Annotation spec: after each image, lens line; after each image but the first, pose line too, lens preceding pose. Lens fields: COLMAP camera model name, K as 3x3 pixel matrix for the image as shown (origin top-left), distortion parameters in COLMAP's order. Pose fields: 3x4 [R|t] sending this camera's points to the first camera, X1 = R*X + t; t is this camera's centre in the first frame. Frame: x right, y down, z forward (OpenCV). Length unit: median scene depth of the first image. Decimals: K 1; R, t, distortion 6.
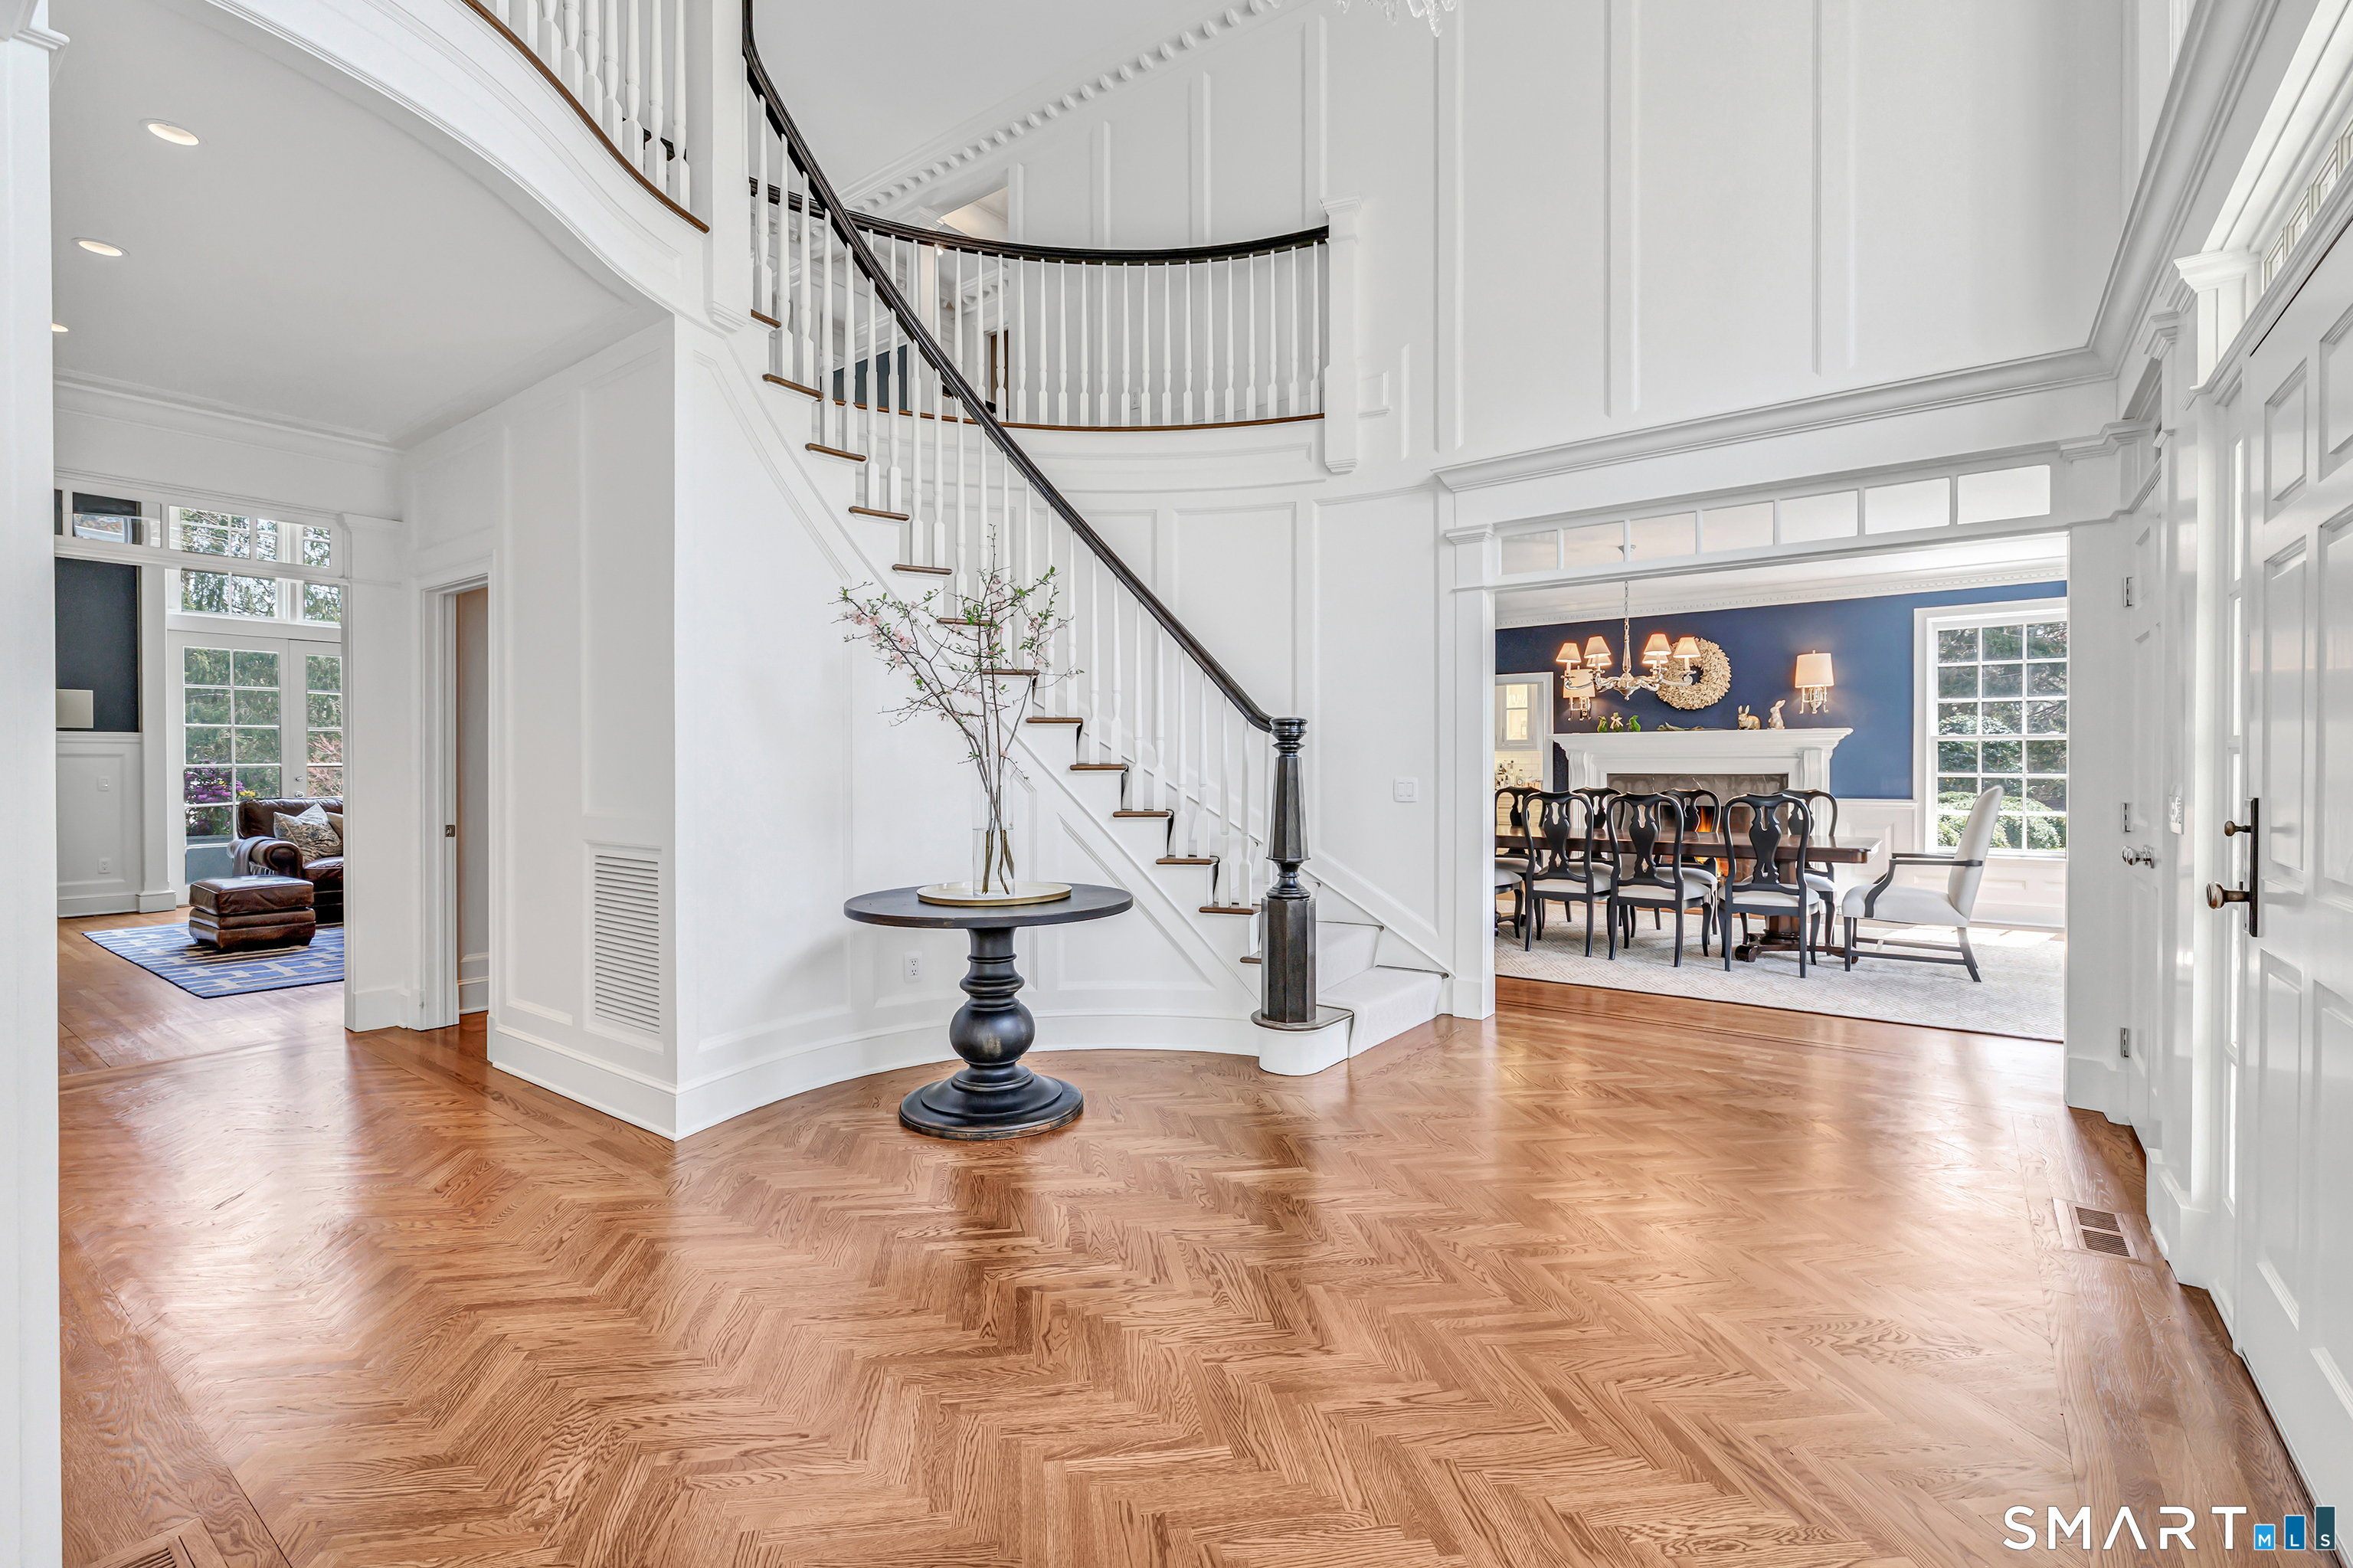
lens RADIAL K [[1049.7, 0, 1171.0], [0, 1049.7, 757.8], [0, 0, 1]] dist [0.001021, -0.000100]
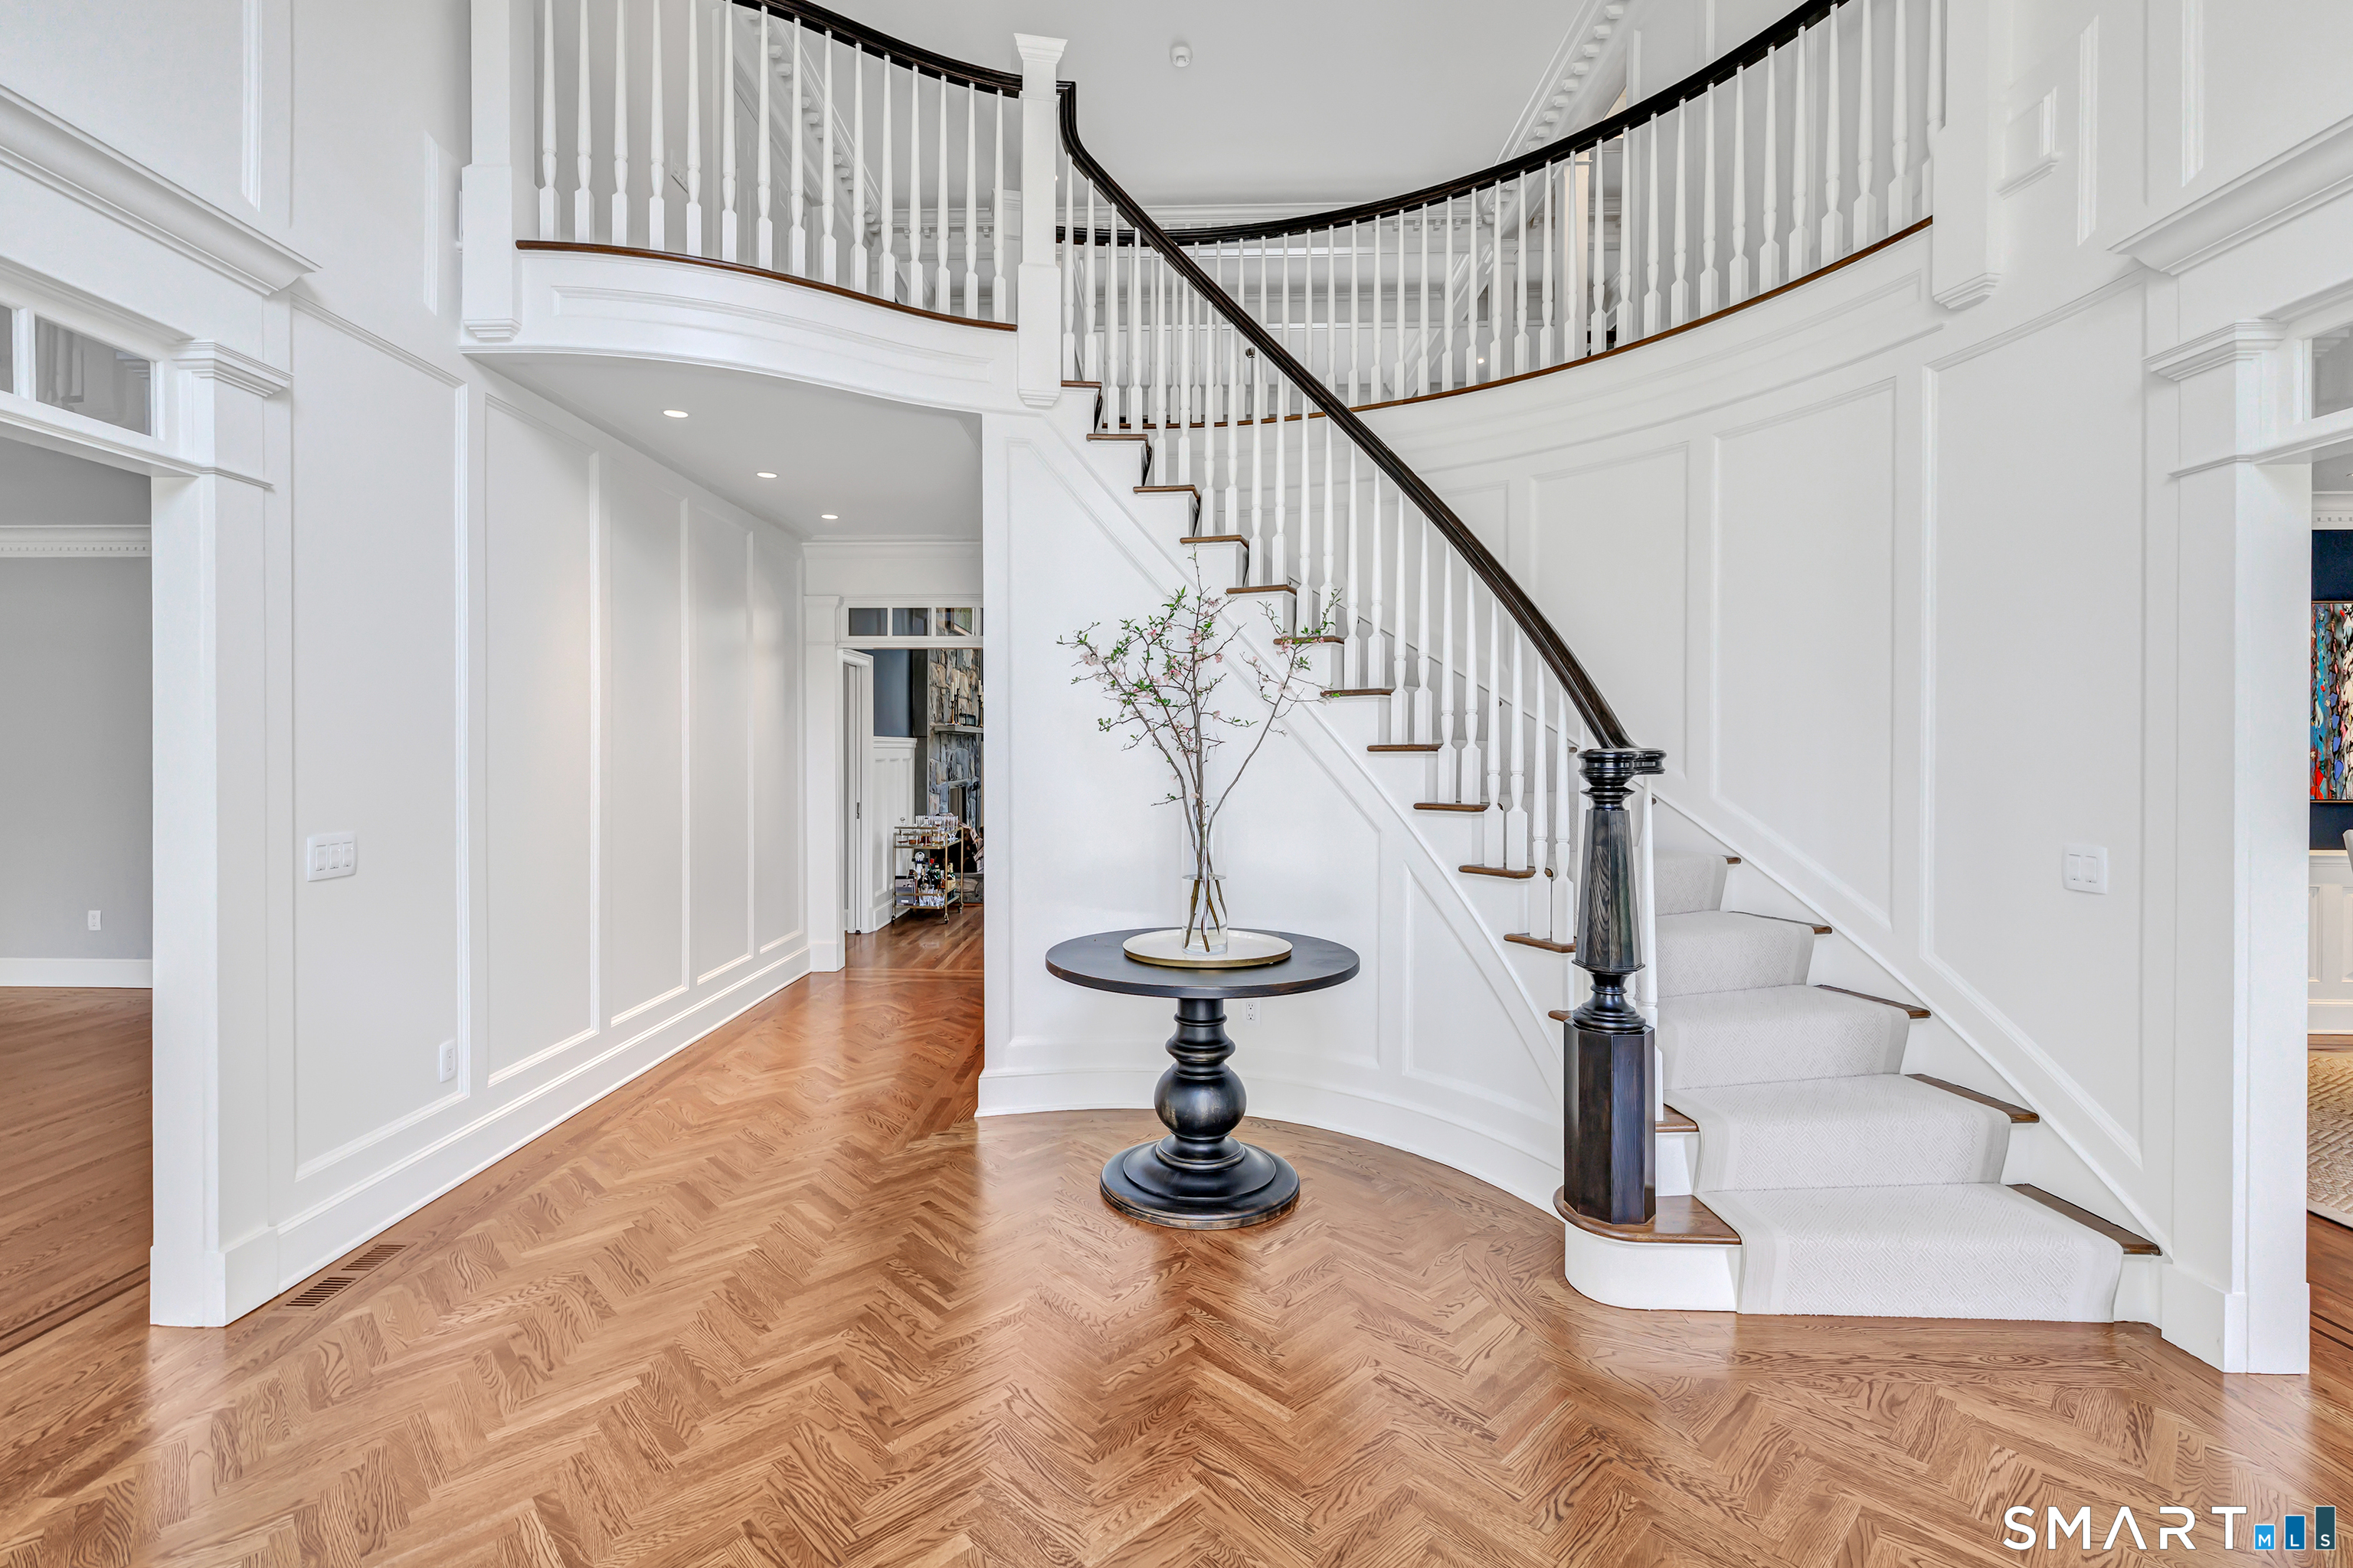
lens RADIAL K [[1049.7, 0, 1171.0], [0, 1049.7, 757.8], [0, 0, 1]] dist [0.001021, -0.000100]
pose [[0.579588, 0.008685, -0.814864, 0.481938], [0.003027, 0.999913, 0.012811, -0.041697], [0.814904, -0.009892, 0.579511, 0.394011]]
